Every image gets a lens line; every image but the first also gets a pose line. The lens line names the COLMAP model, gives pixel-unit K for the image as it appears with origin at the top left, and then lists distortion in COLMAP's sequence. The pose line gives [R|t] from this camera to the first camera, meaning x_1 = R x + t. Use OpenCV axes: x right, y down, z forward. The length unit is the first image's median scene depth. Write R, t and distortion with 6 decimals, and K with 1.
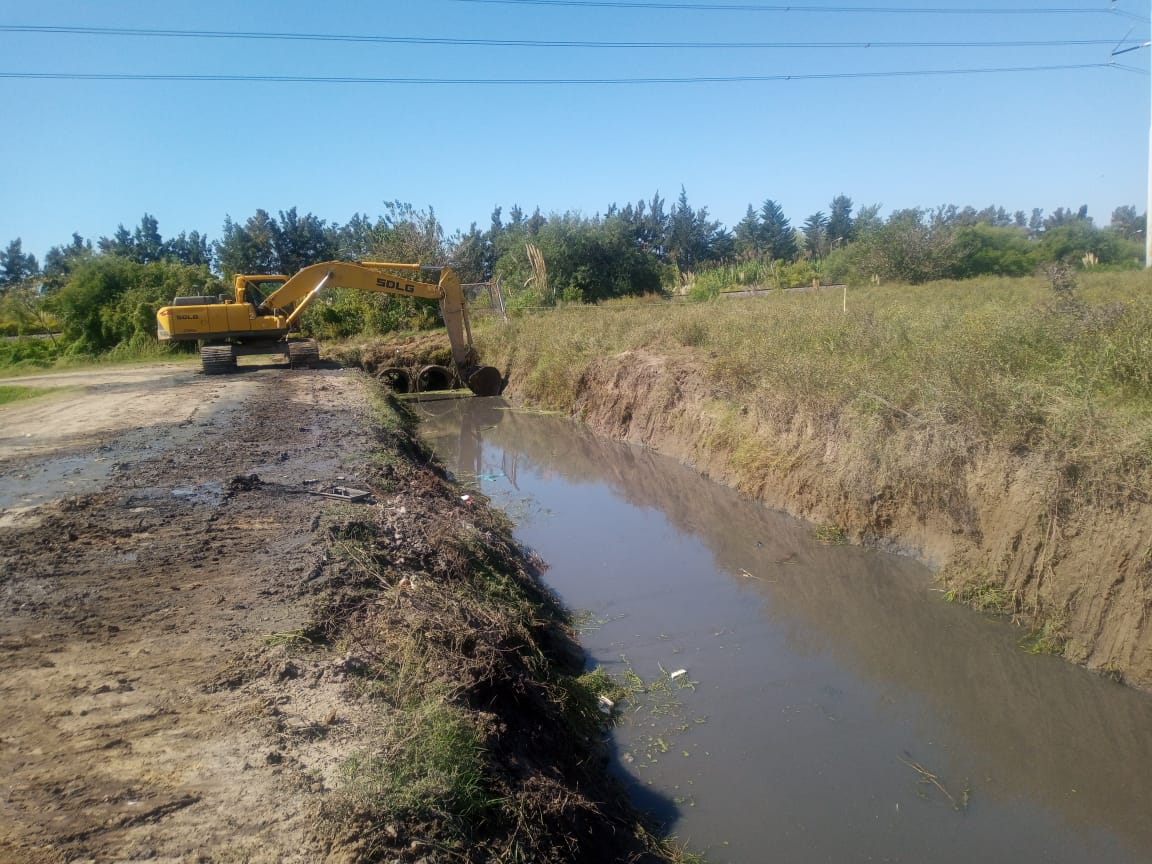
lens RADIAL K [[852.0, 0, 573.9], [0, 852.0, 439.0], [0, 0, 1]] dist [0.132468, -0.179789]
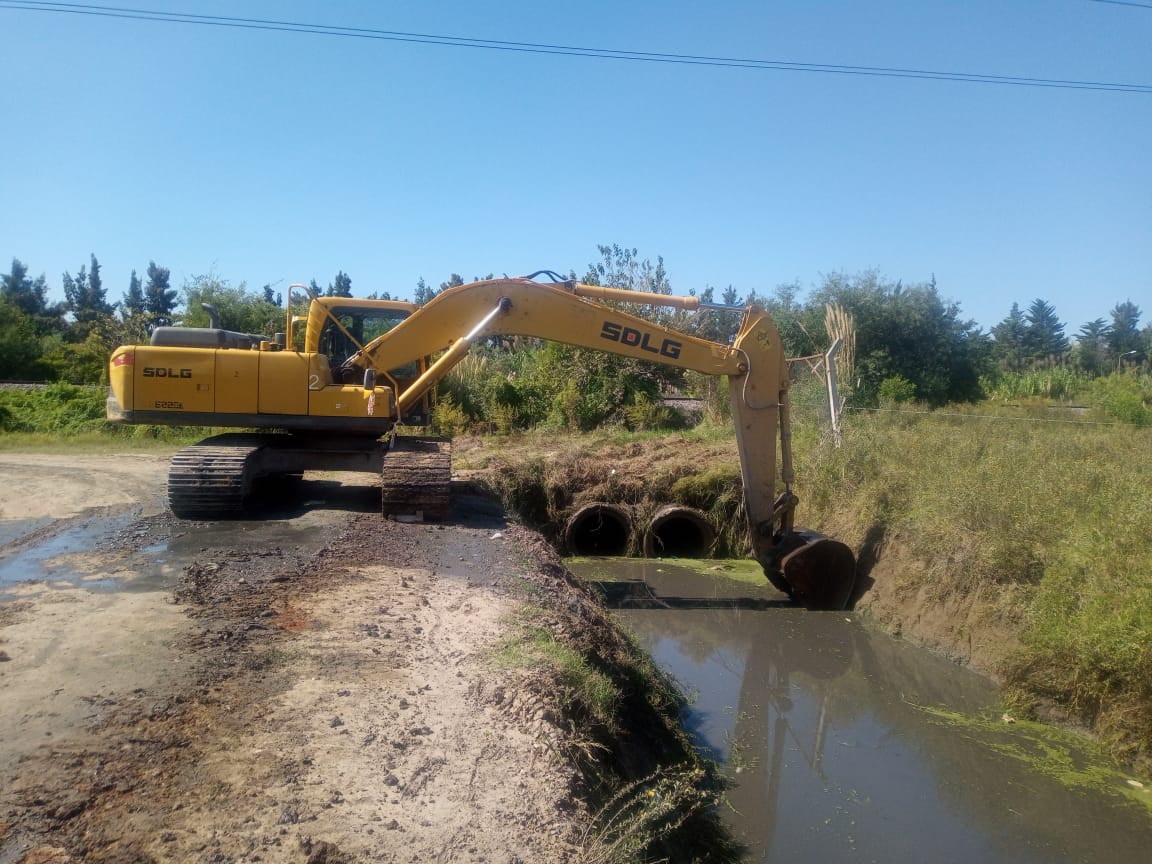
lens RADIAL K [[852.0, 0, 573.9], [0, 852.0, 439.0], [0, 0, 1]] dist [0.132468, -0.179789]
pose [[0.975456, 0.096070, -0.198134, -0.081182], [-0.115847, 0.989114, -0.090741, -0.045659], [0.187259, 0.111466, 0.975966, 0.308867]]
